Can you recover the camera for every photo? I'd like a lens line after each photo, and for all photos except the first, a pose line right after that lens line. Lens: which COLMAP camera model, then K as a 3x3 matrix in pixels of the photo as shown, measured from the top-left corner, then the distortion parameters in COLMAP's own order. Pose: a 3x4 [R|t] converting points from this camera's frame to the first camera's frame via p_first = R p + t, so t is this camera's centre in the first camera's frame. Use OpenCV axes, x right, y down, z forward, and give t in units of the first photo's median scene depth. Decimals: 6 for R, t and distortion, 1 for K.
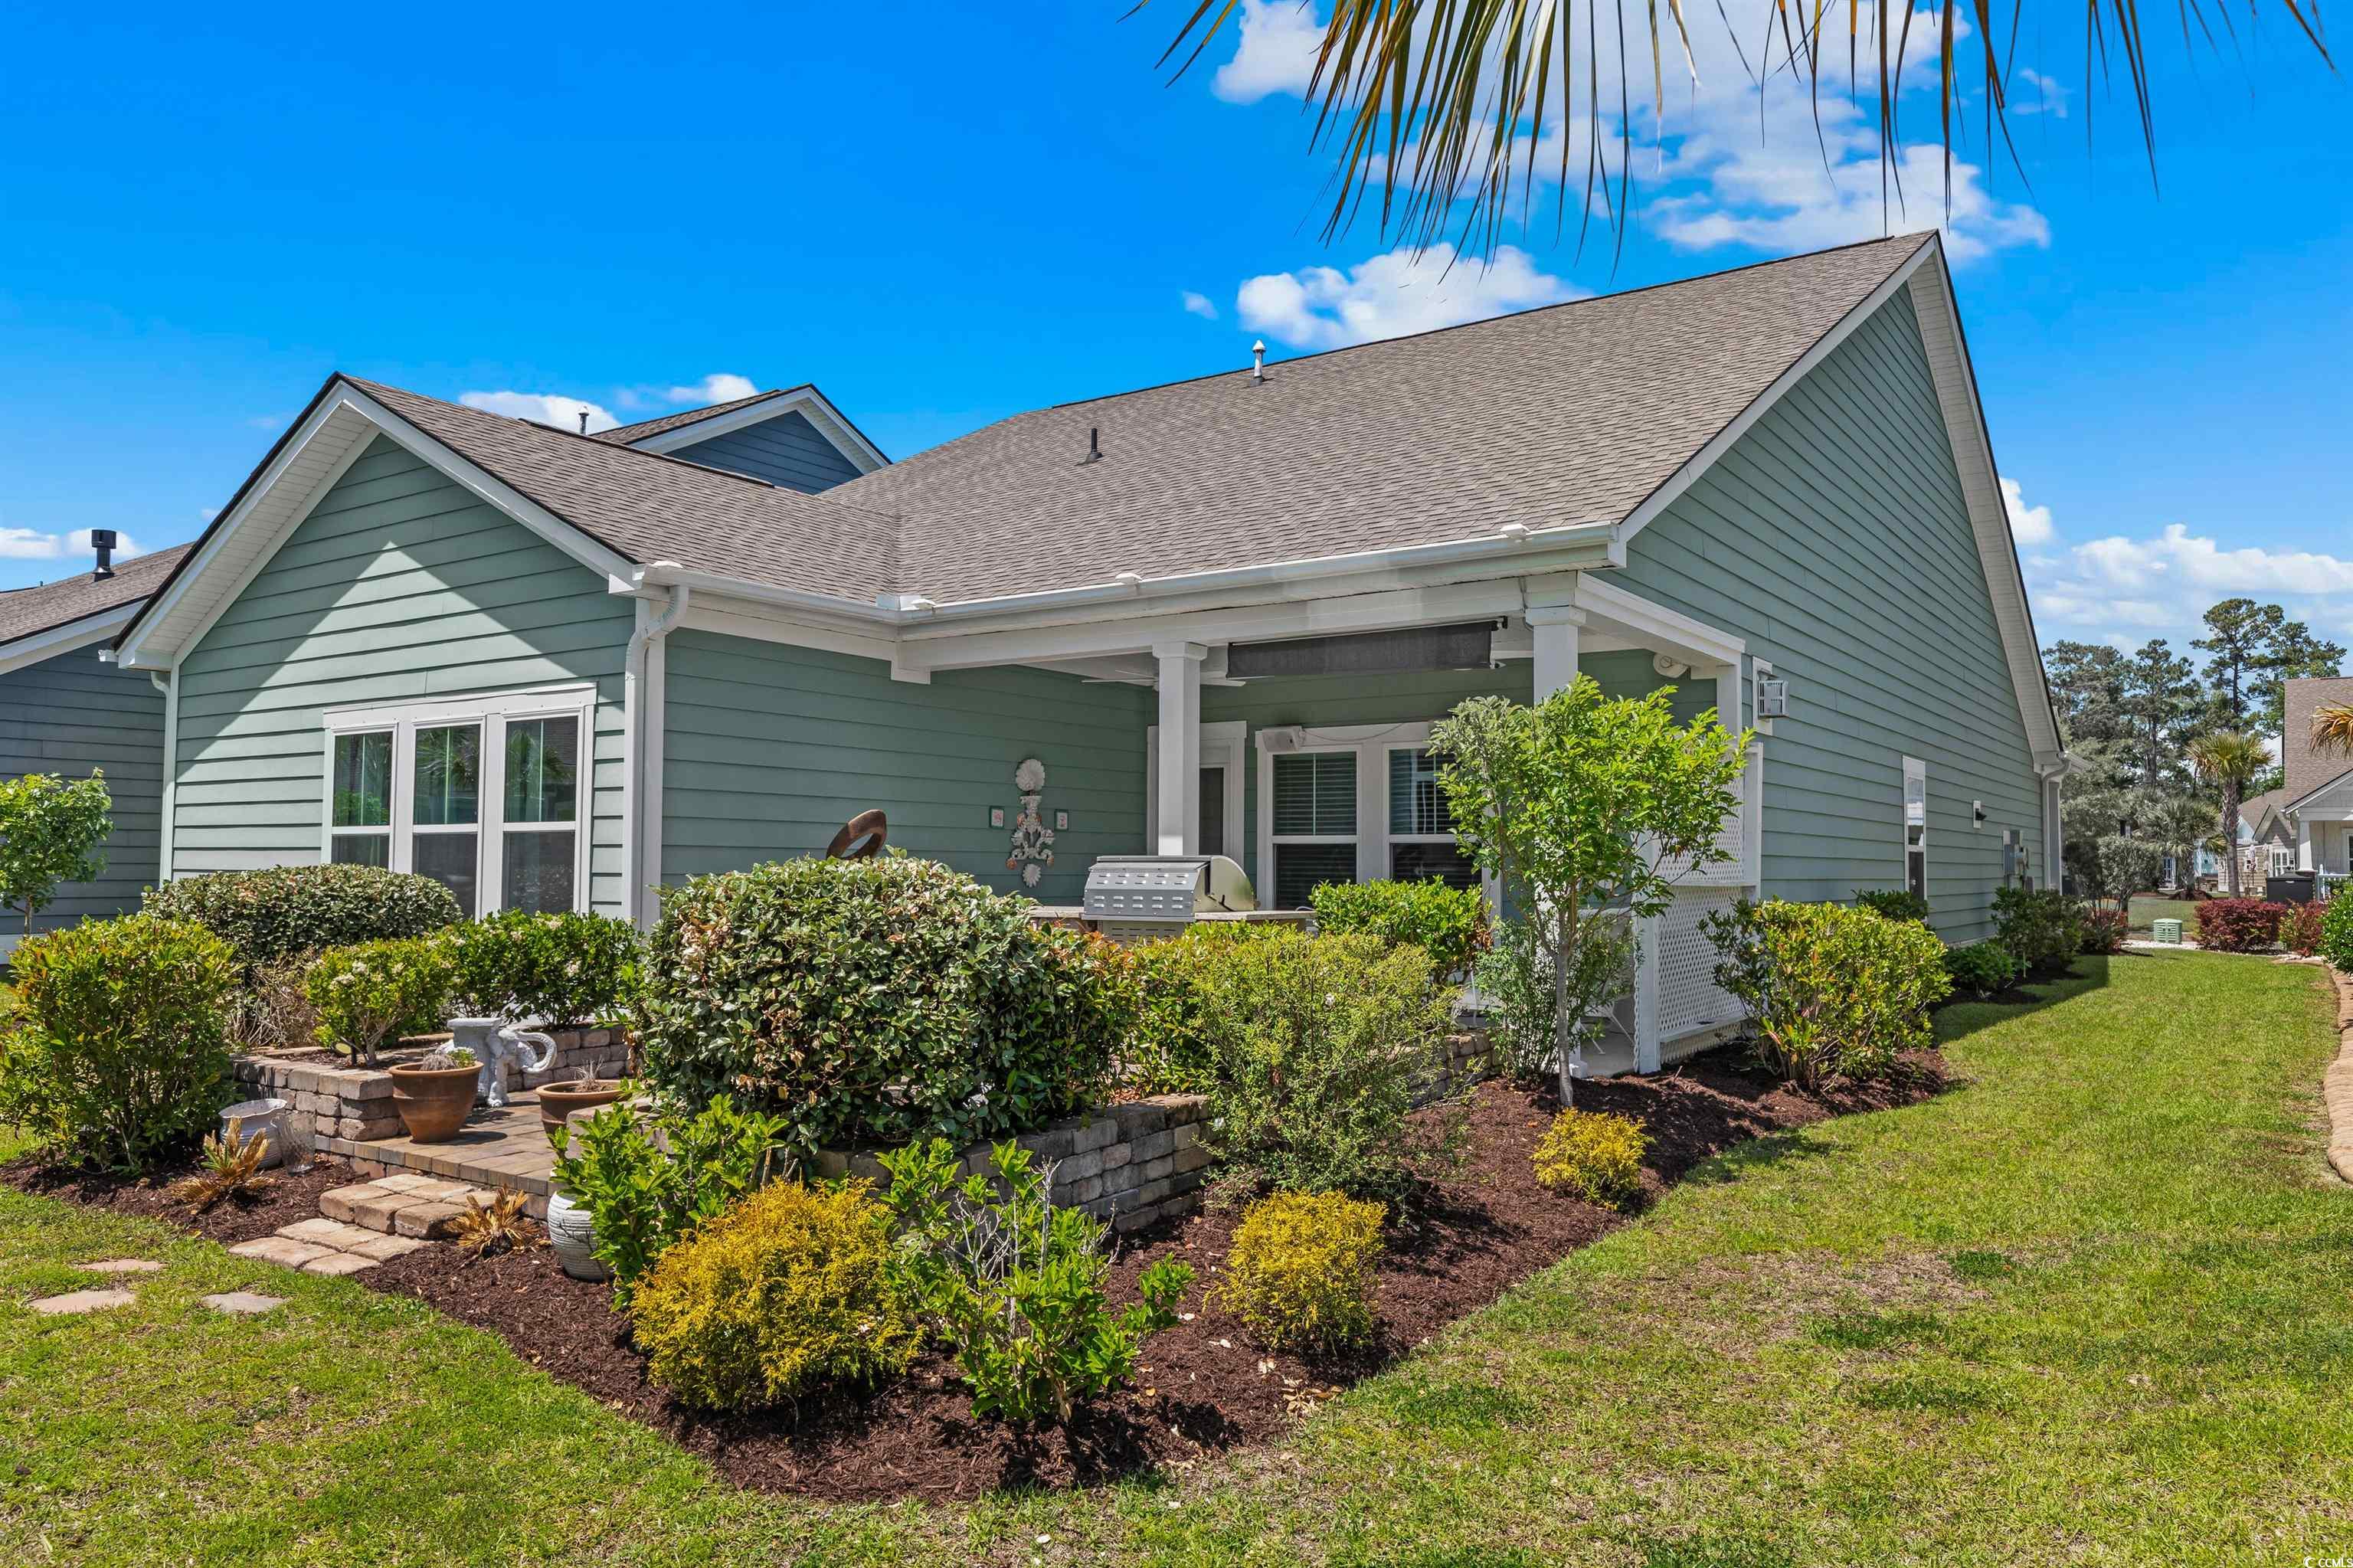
lens RADIAL K [[1624.6, 0, 1116.5], [0, 1624.6, 787.6], [0, 0, 1]] dist [-0.000075, -0.000564]
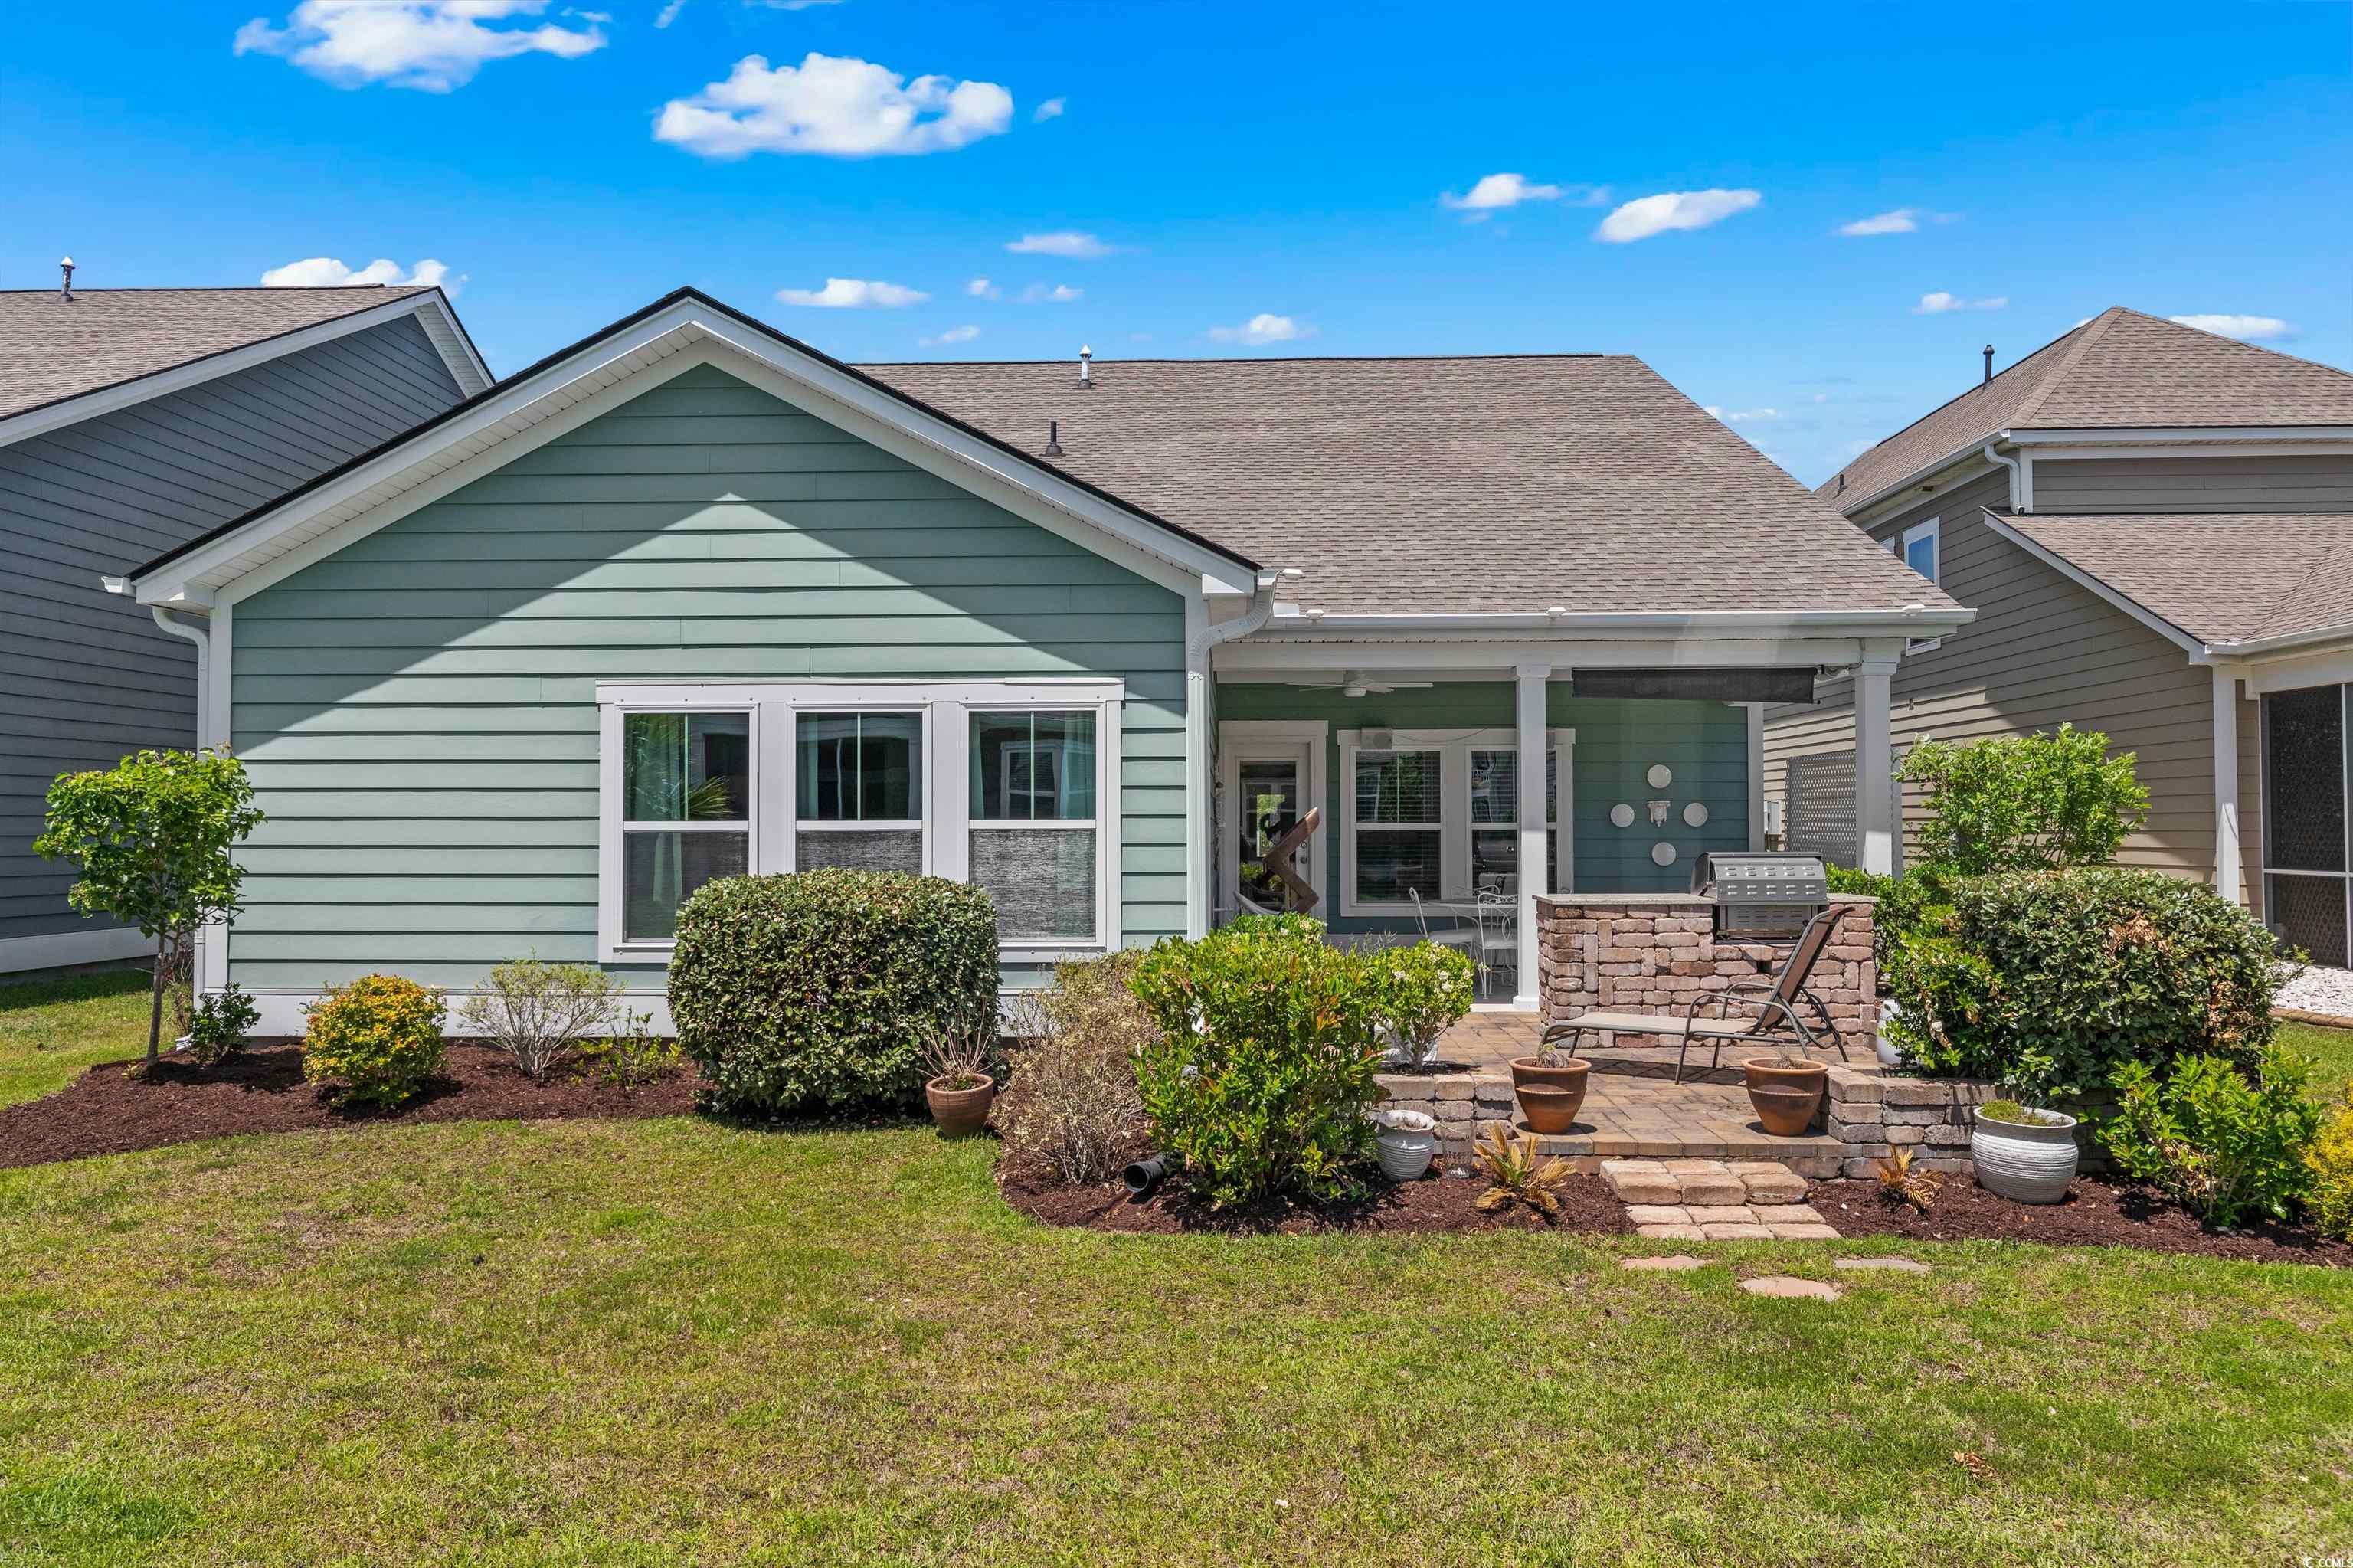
lens RADIAL K [[1624.6, 0, 1116.5], [0, 1624.6, 787.6], [0, 0, 1]] dist [-0.000075, -0.000564]
pose [[0.841013, 0.006660, 0.540974, -0.799823], [-0.020512, 0.999598, 0.019582, -0.016478], [-0.540626, -0.027565, 0.840811, 0.165054]]
